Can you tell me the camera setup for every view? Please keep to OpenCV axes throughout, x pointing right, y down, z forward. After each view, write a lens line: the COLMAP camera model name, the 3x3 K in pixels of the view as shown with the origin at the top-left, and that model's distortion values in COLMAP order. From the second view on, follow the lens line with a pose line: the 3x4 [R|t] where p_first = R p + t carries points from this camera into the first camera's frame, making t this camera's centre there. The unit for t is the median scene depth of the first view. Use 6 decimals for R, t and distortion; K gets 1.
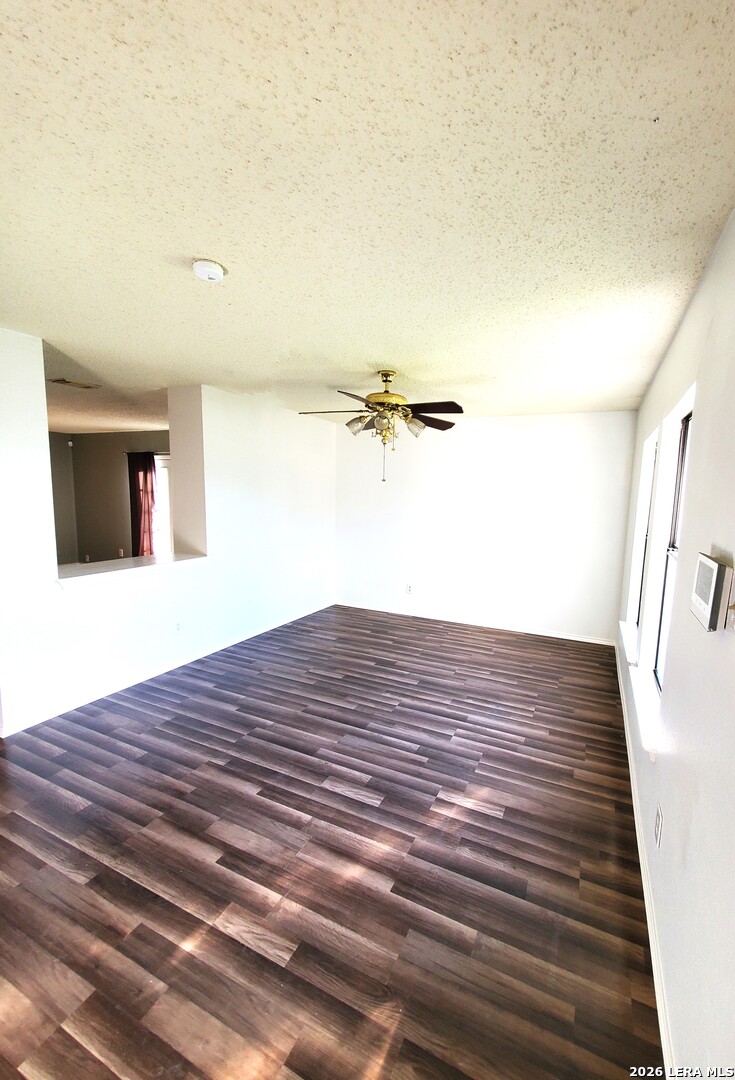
lens RADIAL K [[413.7, 0, 368.4], [0, 413.7, 536.5], [0, 0, 1]] dist [0.007543, 0.000664]
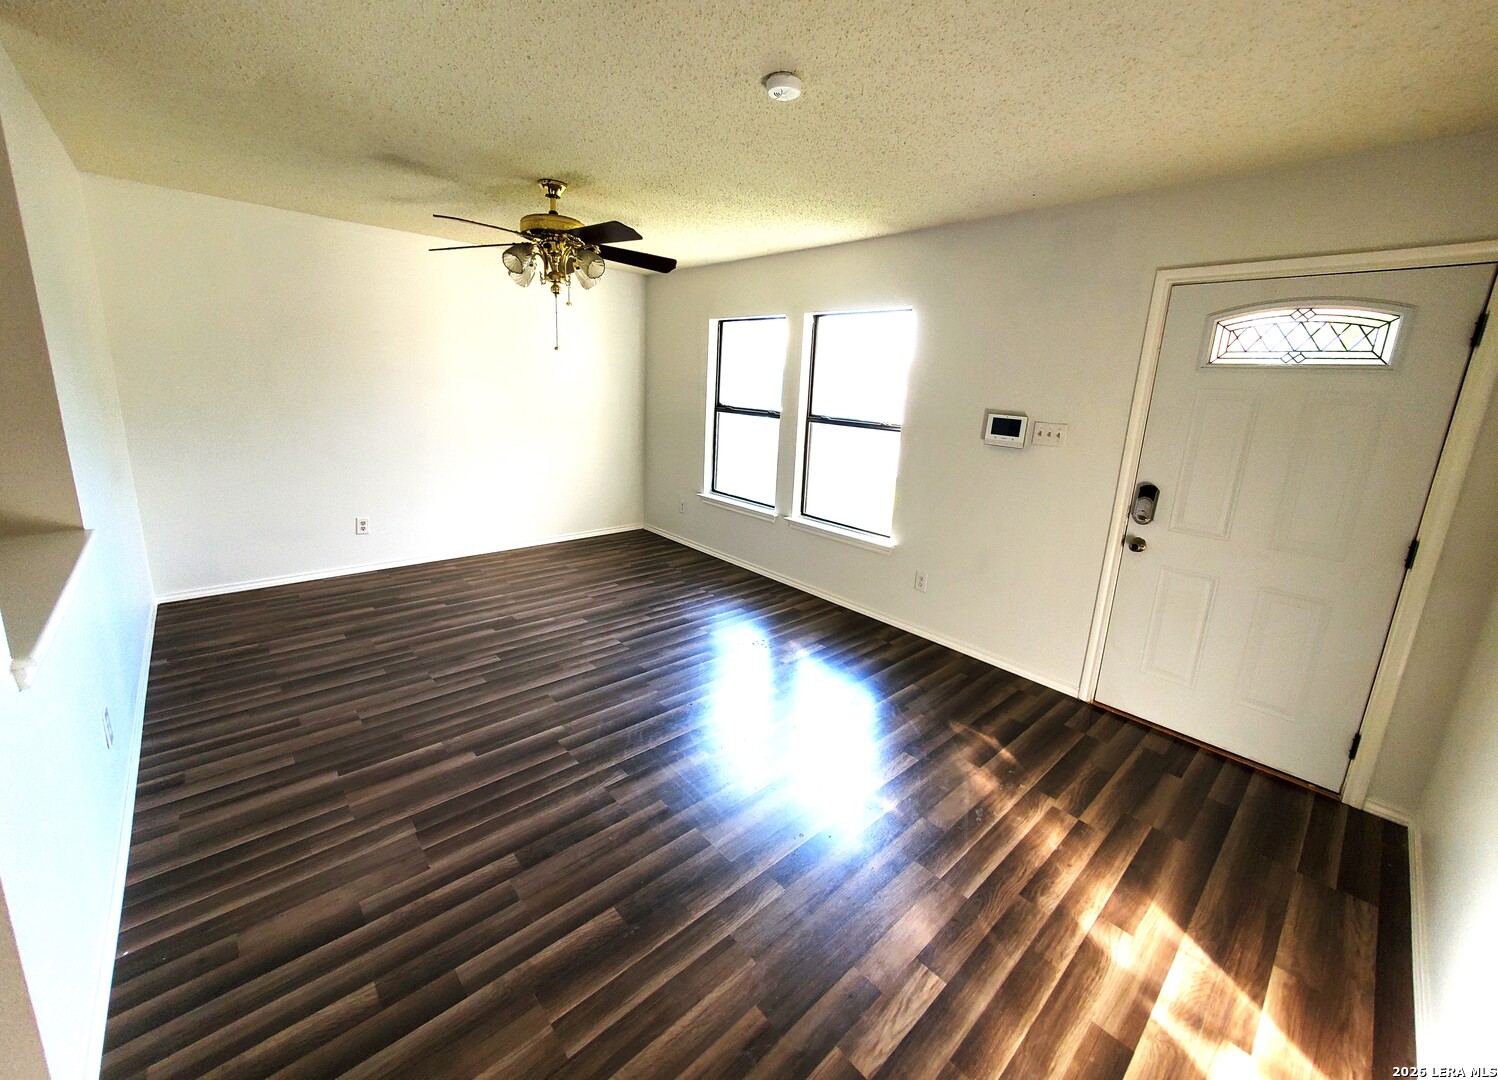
lens RADIAL K [[592.9, 0, 744.7], [0, 592.9, 517.3], [0, 0, 1]] dist [0.002995, -0.000166]
pose [[0.410081, -0.214457, 0.886477, -0.671957], [0.061881, 0.976265, 0.207553, -0.043668], [-0.909947, -0.030257, 0.413618, 0.266575]]
